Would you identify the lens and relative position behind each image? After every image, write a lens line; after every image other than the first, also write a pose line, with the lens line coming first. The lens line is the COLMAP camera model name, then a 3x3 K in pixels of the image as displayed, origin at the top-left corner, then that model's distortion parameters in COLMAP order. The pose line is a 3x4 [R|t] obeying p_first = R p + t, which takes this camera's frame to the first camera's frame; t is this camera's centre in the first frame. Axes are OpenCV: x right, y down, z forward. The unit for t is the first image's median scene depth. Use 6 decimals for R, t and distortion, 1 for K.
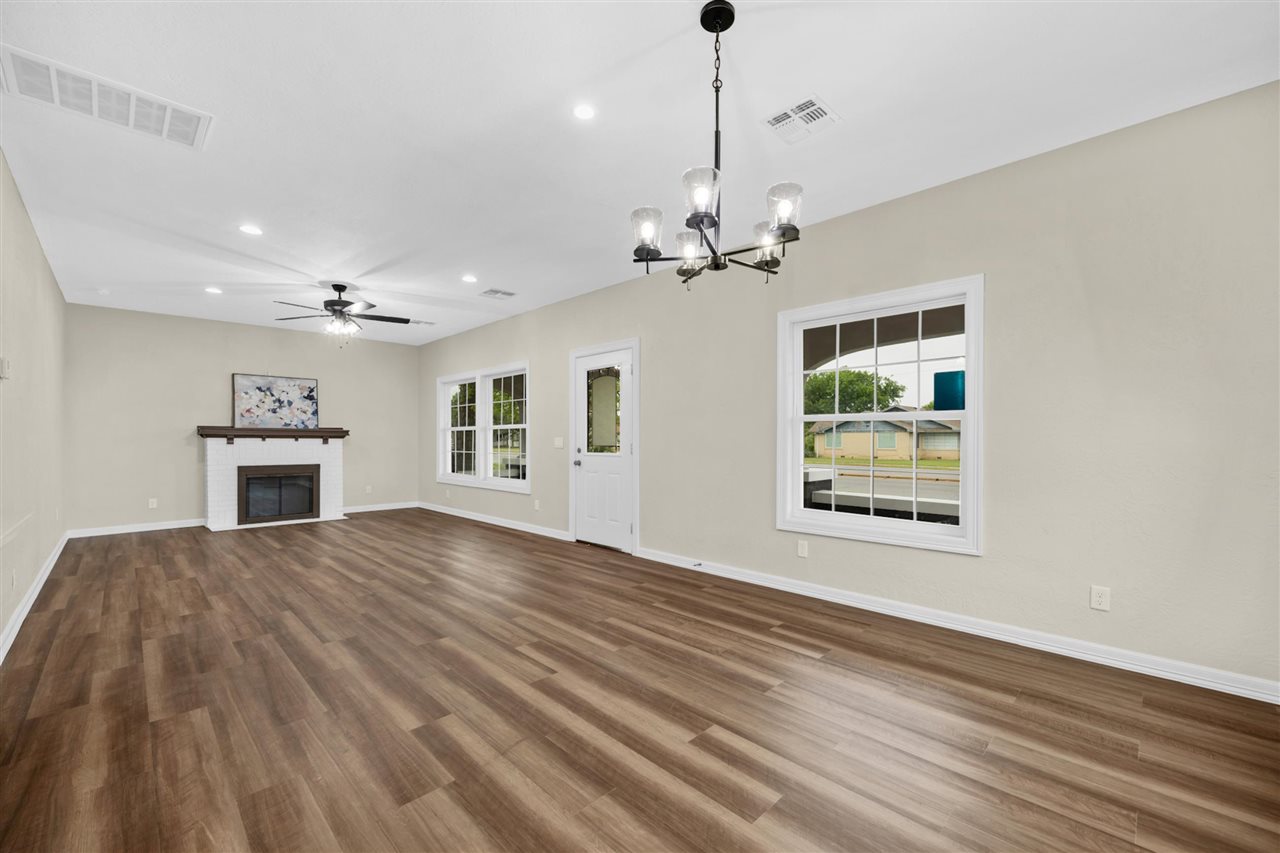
lens RADIAL K [[519.8, 0, 638.4], [0, 519.8, 438.3], [0, 0, 1]] dist [-0.001264, -0.000119]
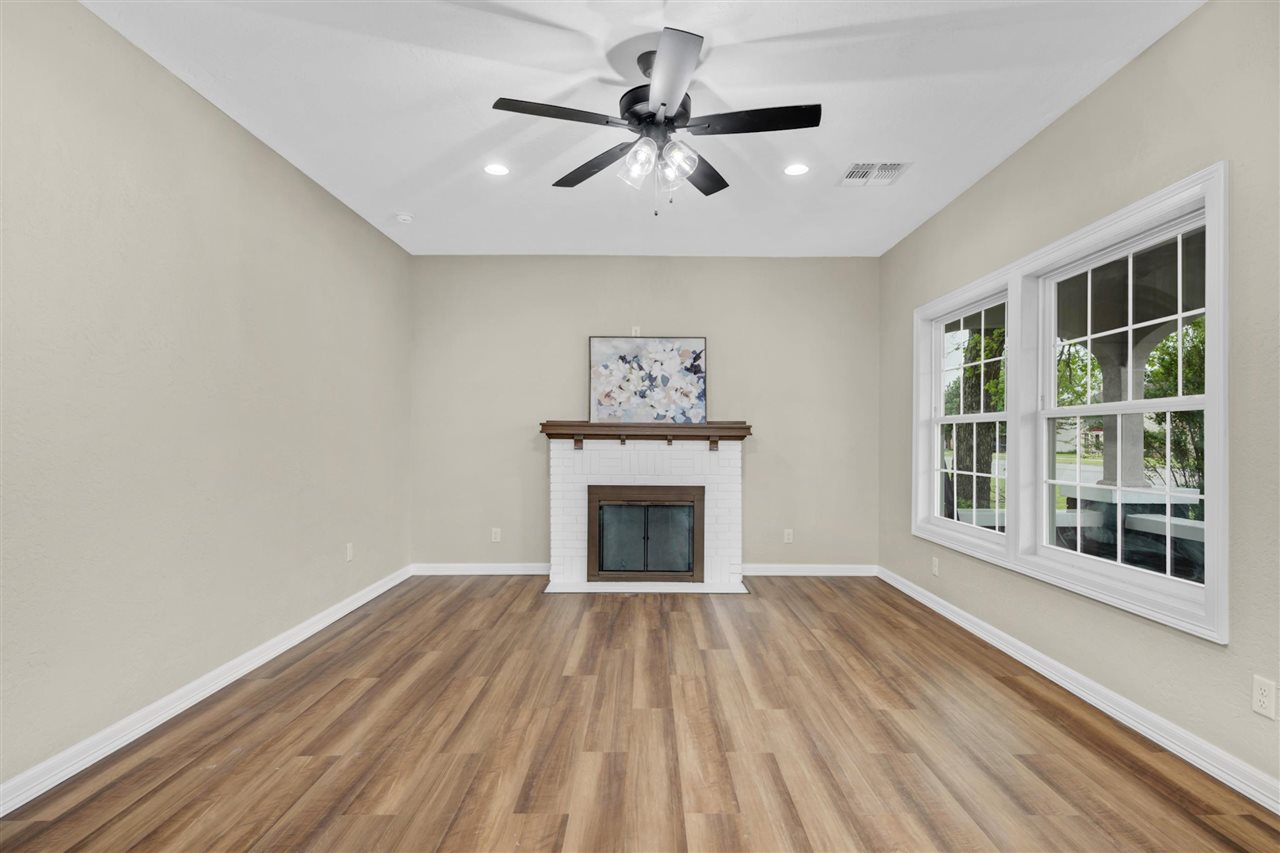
lens RADIAL K [[647.7, 0, 670.6], [0, 647.7, 444.1], [0, 0, 1]] dist [-0.000199, -0.000103]
pose [[0.727680, 0.008519, -0.685864, -0.163998], [-0.000015, 0.999923, 0.012404, -0.004469], [0.685917, -0.009016, 0.727624, 0.476016]]
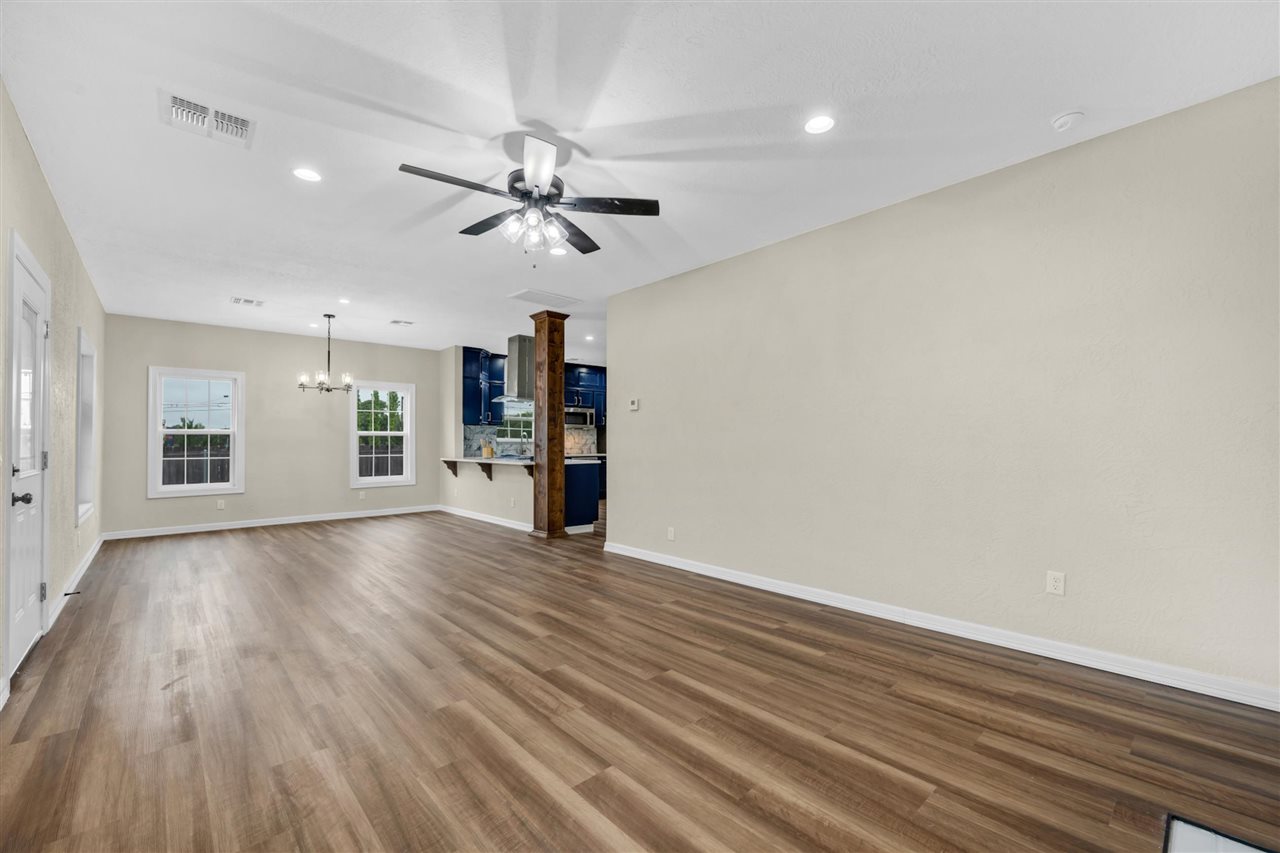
lens RADIAL K [[531.6, 0, 643.5], [0, 531.6, 435.8], [0, 0, 1]] dist [-0.001403, -0.000059]
pose [[-0.999101, 0.003335, 0.042272, -0.518505], [0.002640, 0.999861, -0.016478, 0.003024], [-0.042321, -0.016351, -0.998970, 1.120852]]
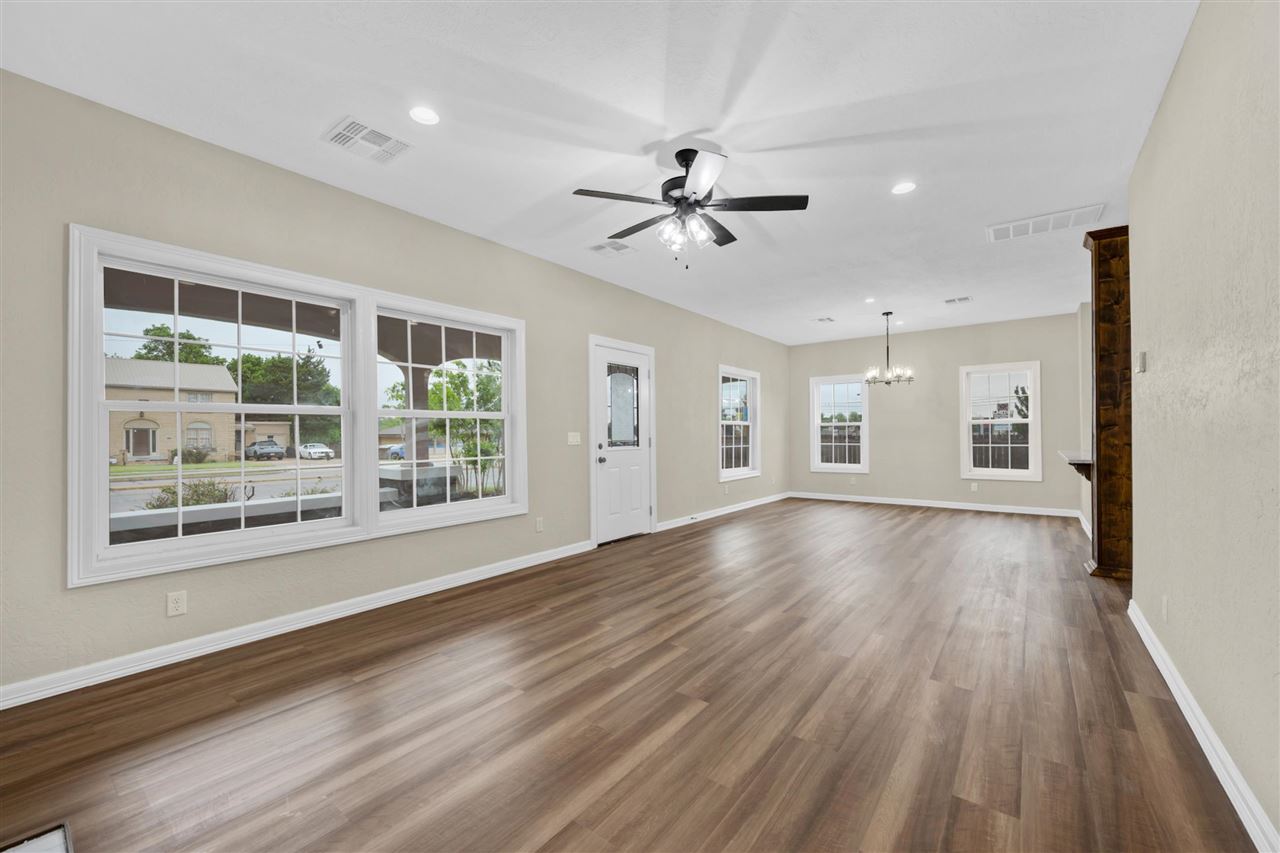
lens RADIAL K [[519.8, 0, 638.4], [0, 519.8, 438.3], [0, 0, 1]] dist [-0.001264, -0.000119]
pose [[-0.119697, -0.007550, 0.992782, -0.819466], [0.001893, 0.999968, 0.007833, 0.001497], [-0.992809, 0.002817, -0.119679, 0.824776]]
